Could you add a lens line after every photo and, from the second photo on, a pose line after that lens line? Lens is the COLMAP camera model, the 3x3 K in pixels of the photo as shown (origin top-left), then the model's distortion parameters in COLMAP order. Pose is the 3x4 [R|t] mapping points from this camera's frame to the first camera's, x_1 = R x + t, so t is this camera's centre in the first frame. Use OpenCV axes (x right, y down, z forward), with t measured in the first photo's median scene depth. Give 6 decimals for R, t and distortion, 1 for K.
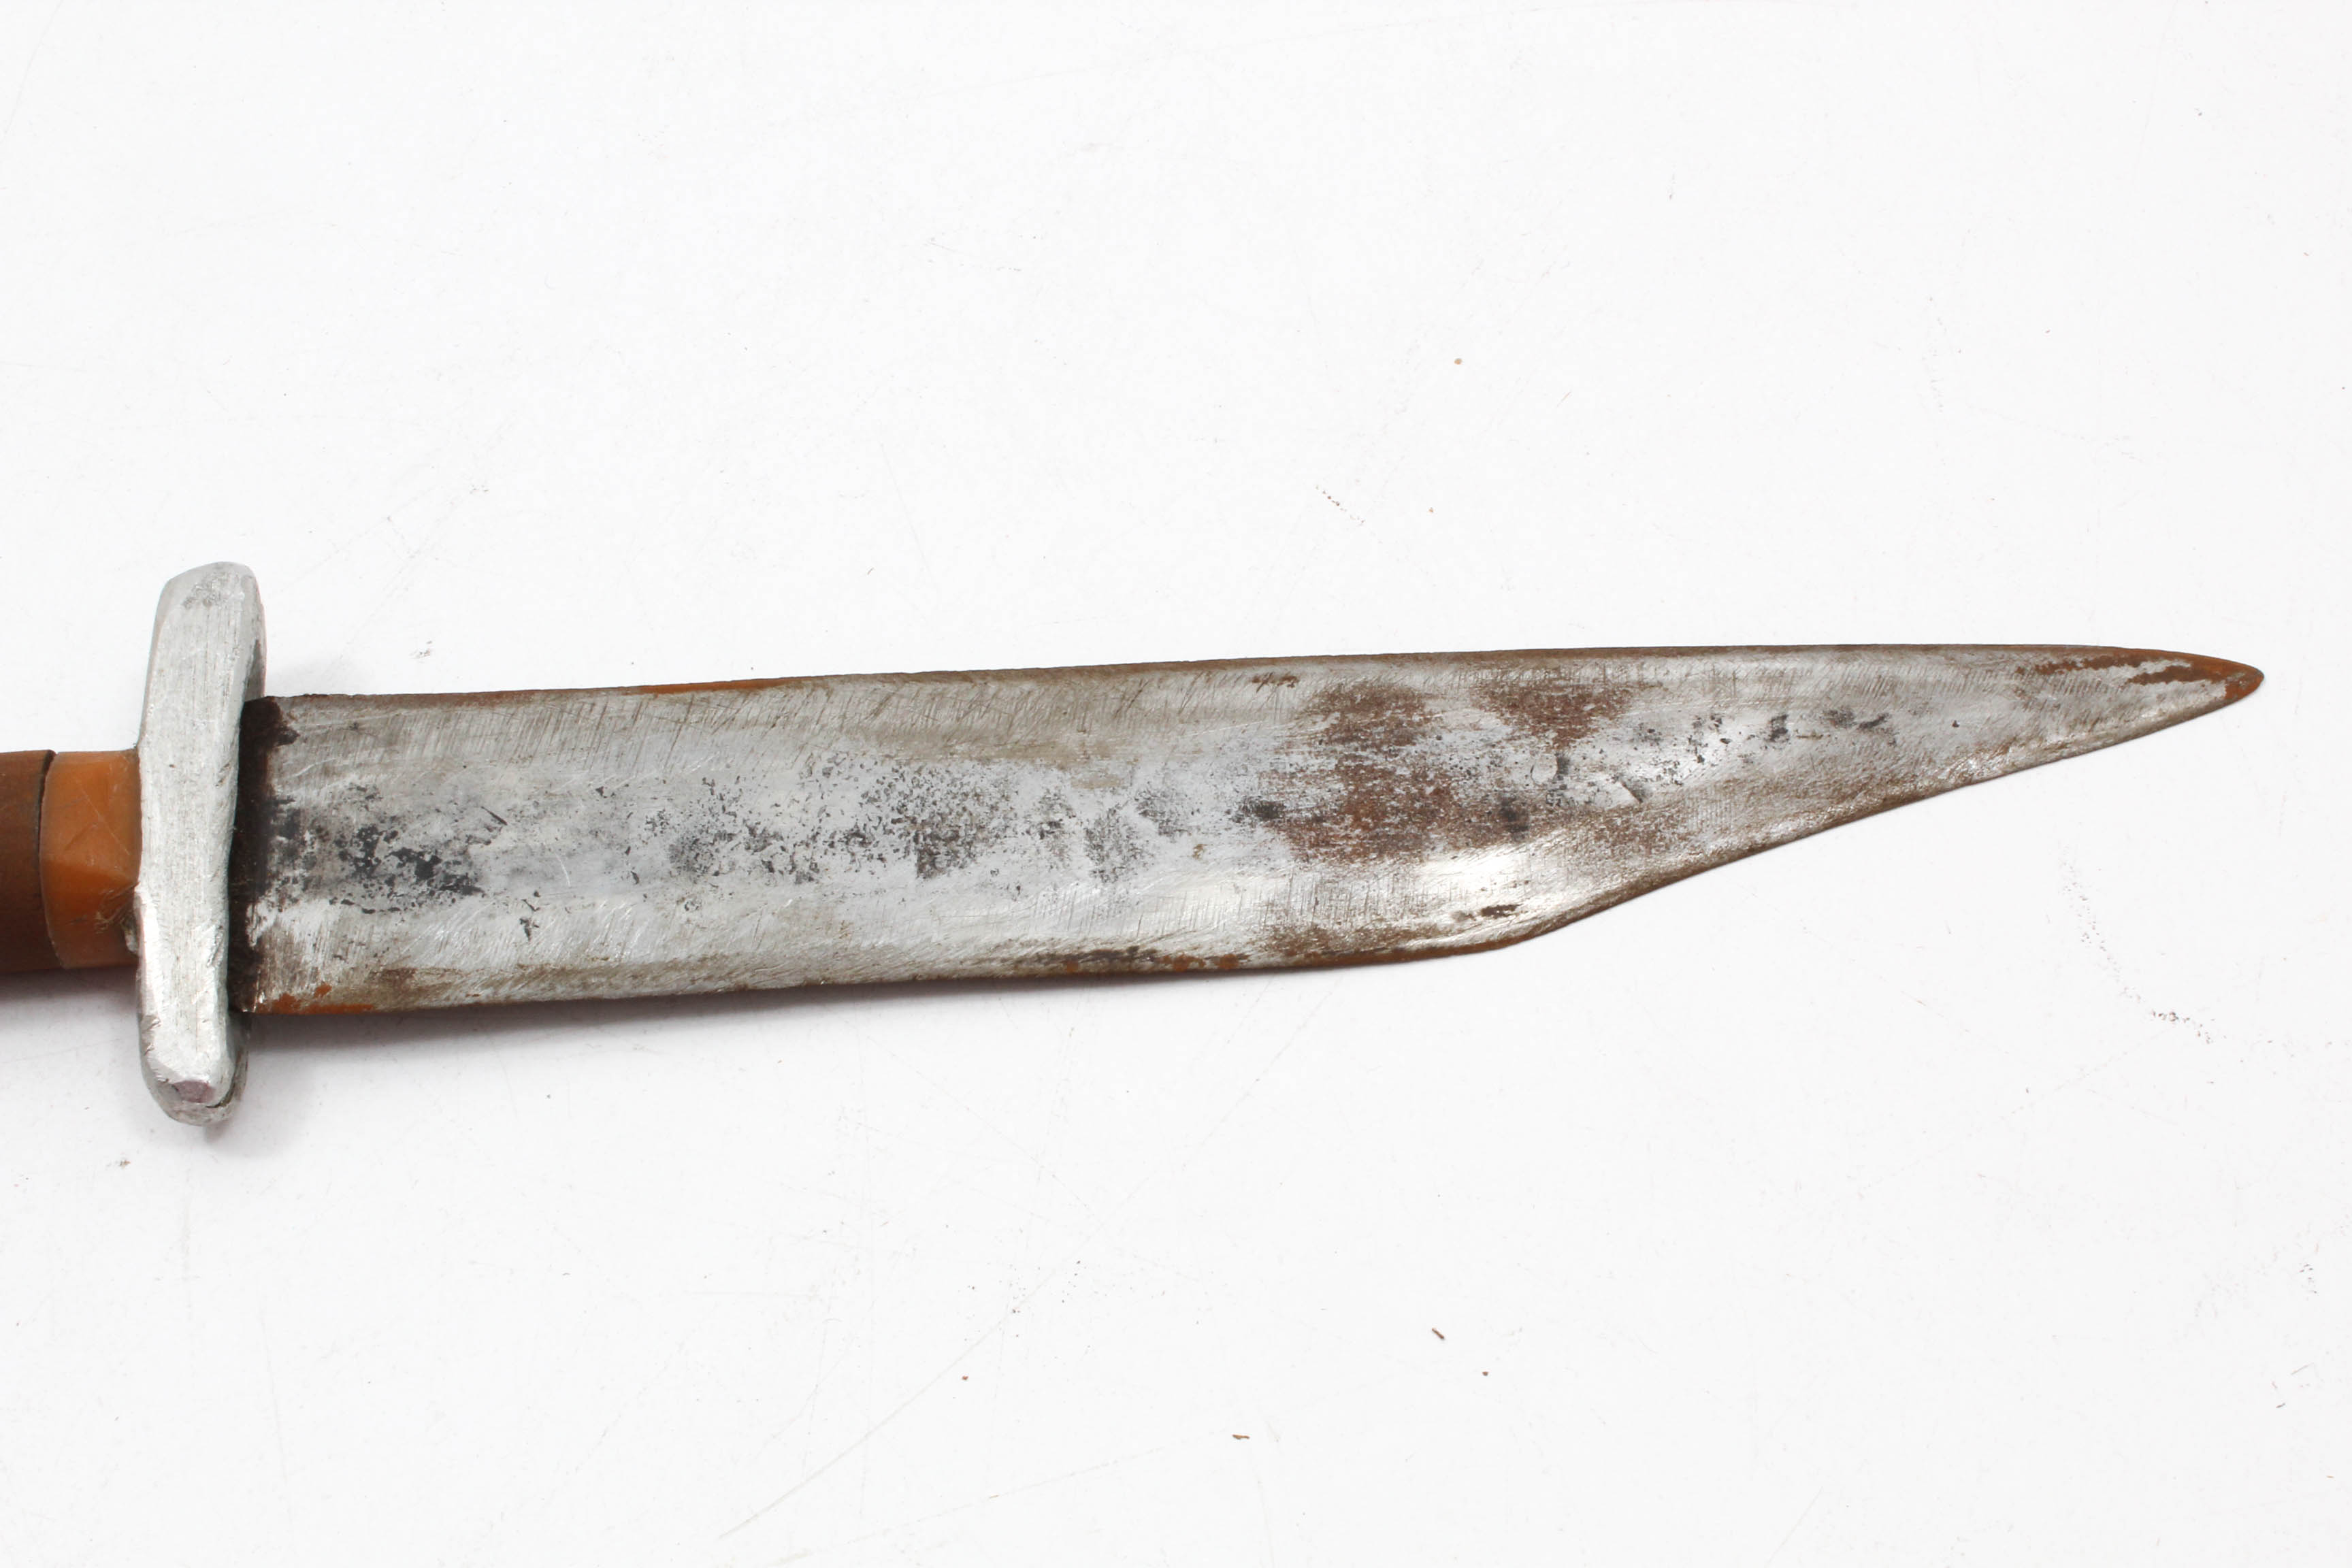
lens RADIAL K [[2358.7, 0, 1176.0], [0, 2358.7, 784.0], [0, 0, 1]] dist [-0.010907, -0.003269]
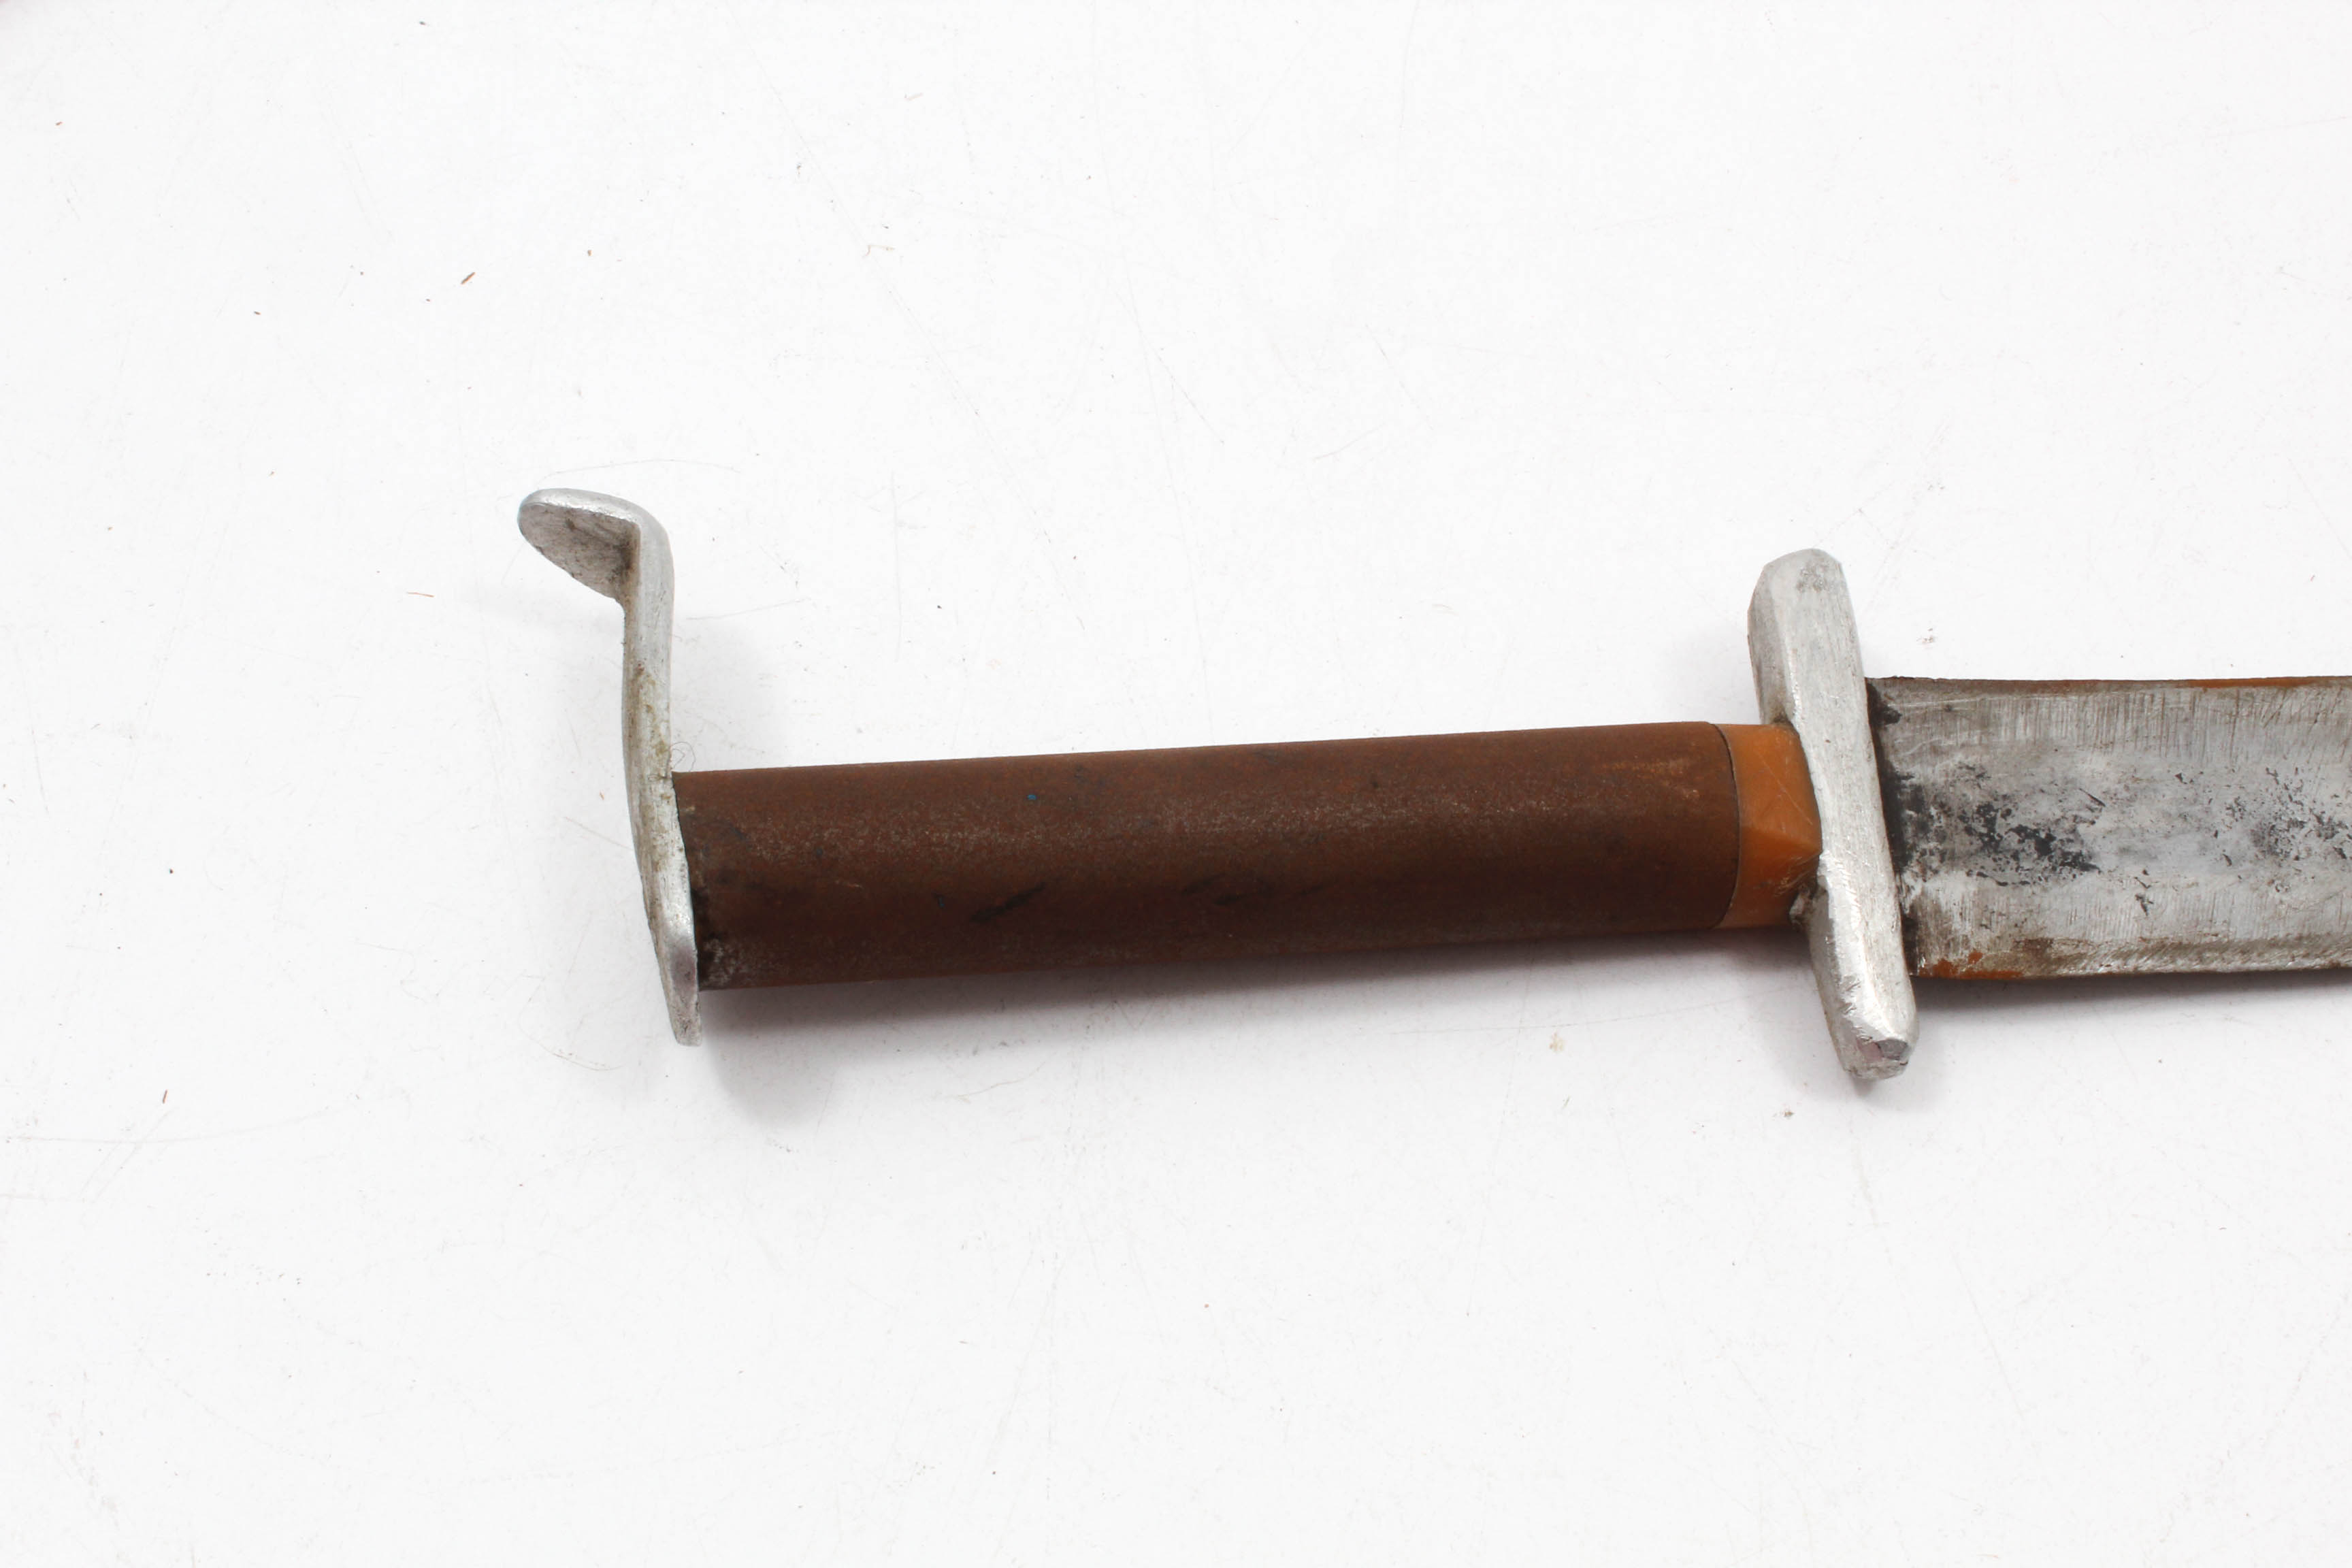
lens RADIAL K [[2168.5, 0, 1176.0], [0, 2168.5, 784.0], [0, 0, 1]] dist [-0.003136, -0.004988]
pose [[0.998704, 0.034105, 0.037778, -0.747391], [-0.034752, 0.999258, 0.016607, 0.005549], [-0.037184, -0.017898, 0.999148, 0.034156]]
